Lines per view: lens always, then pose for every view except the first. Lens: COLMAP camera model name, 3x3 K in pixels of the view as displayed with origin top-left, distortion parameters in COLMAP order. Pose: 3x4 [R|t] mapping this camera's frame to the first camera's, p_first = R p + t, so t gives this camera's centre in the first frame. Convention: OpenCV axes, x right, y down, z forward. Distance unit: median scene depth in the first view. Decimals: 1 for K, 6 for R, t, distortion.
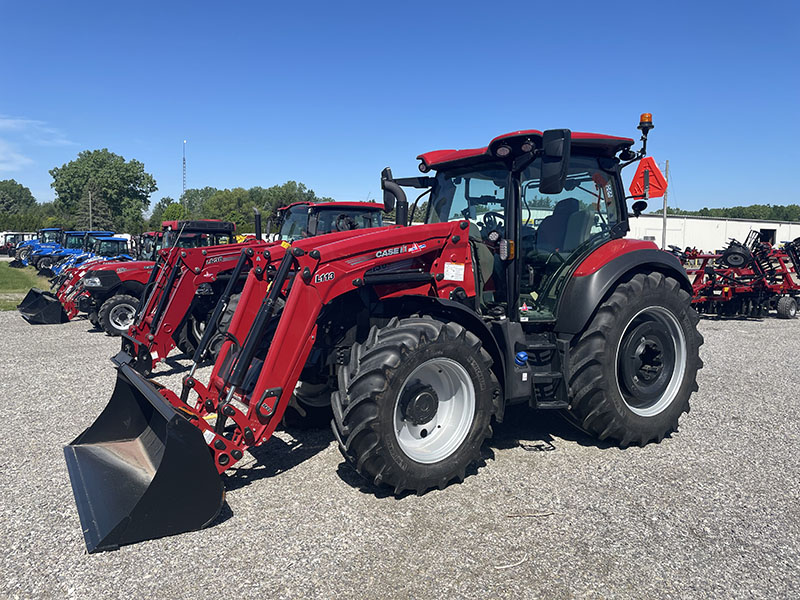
lens RADIAL K [[605.9, 0, 398.5], [0, 605.9, 296.4], [0, 0, 1]] dist [0.038310, -0.028941]
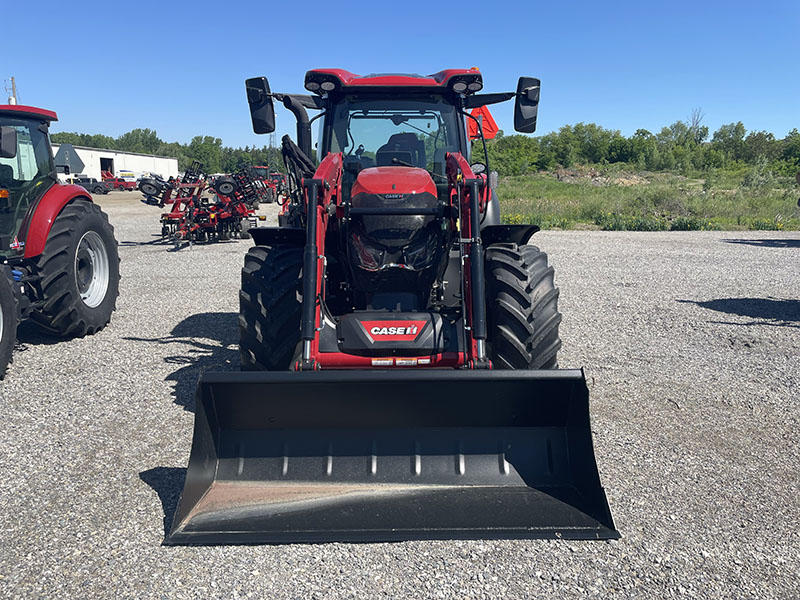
lens RADIAL K [[605.9, 0, 397.7], [0, 605.9, 301.0], [0, 0, 1]] dist [0.038310, -0.028941]
pose [[0.527097, -0.165776, 0.833479, -0.824091], [0.062658, 0.985700, 0.156427, -0.040876], [-0.847492, -0.030229, 0.529947, 0.504149]]
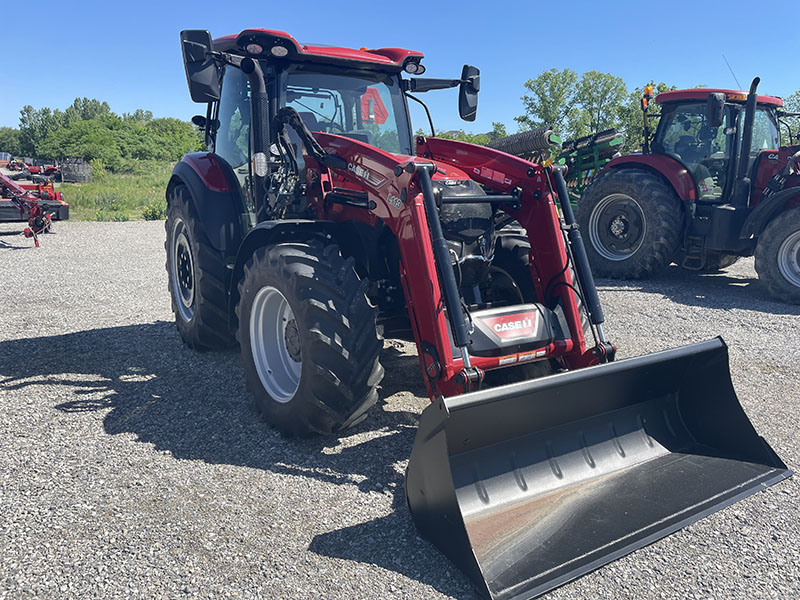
lens RADIAL K [[605.9, 0, 407.3], [0, 605.9, 299.2], [0, 0, 1]] dist [0.038310, -0.028941]
pose [[0.005286, -0.207221, 0.978280, -0.892618], [0.057499, 0.976738, 0.206584, -0.070039], [-0.998332, 0.055158, 0.017078, 0.992589]]
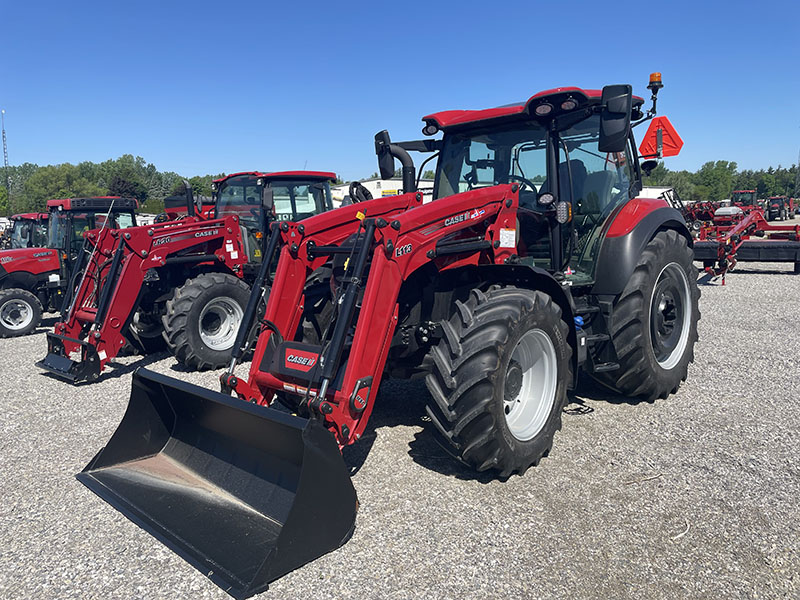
lens RADIAL K [[605.9, 0, 398.1], [0, 605.9, 297.5], [0, 0, 1]] dist [0.038310, -0.028941]
pose [[0.971237, -0.069767, 0.227666, -0.283360], [0.059149, 0.996834, 0.053143, -0.008187], [-0.230653, -0.038149, 0.972288, 0.107289]]
